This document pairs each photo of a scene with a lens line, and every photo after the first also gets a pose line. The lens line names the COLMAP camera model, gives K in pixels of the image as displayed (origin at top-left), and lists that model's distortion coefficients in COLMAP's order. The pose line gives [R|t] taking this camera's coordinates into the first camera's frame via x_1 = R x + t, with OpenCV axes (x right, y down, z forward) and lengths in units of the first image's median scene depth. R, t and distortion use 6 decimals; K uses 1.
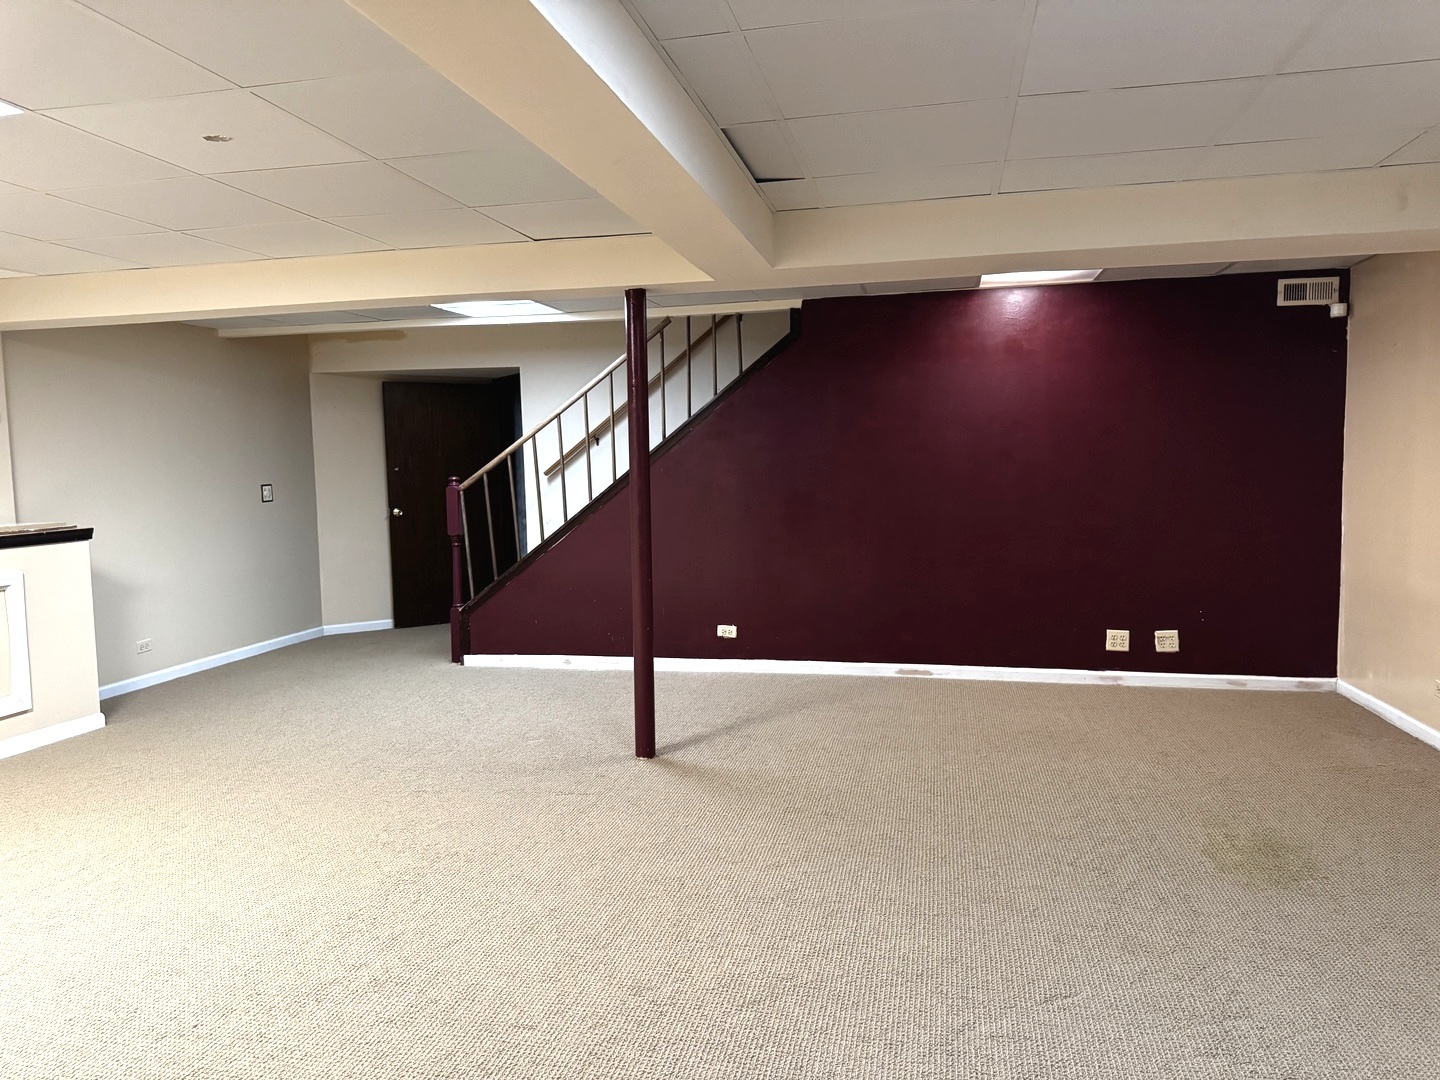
lens RADIAL K [[1008.1, 0, 723.3], [0, 1008.1, 535.4], [0, 0, 1]] dist [0.043702, 0.000497]
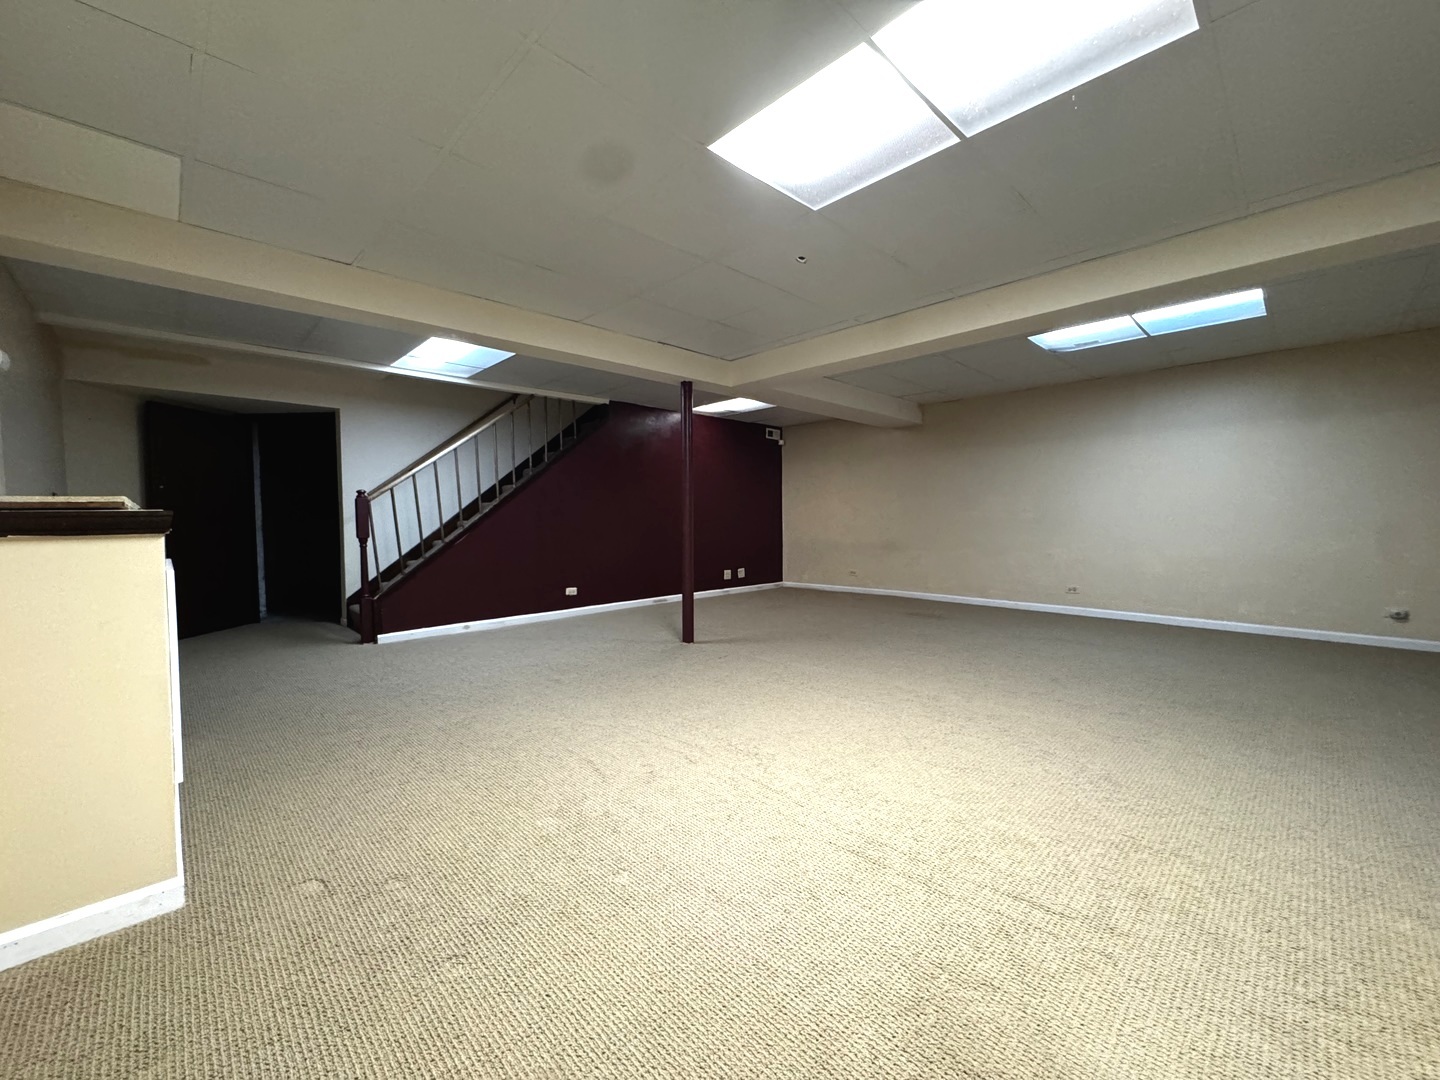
lens RADIAL K [[574.1, 0, 720.3], [0, 574.1, 543.1], [0, 0, 1]] dist [-0.003758, 0.000484]
pose [[0.556400, -0.031837, 0.830305, -0.697338], [0.046376, 0.998898, 0.007224, 0.022295], [-0.829620, 0.034487, 0.557263, 0.290558]]
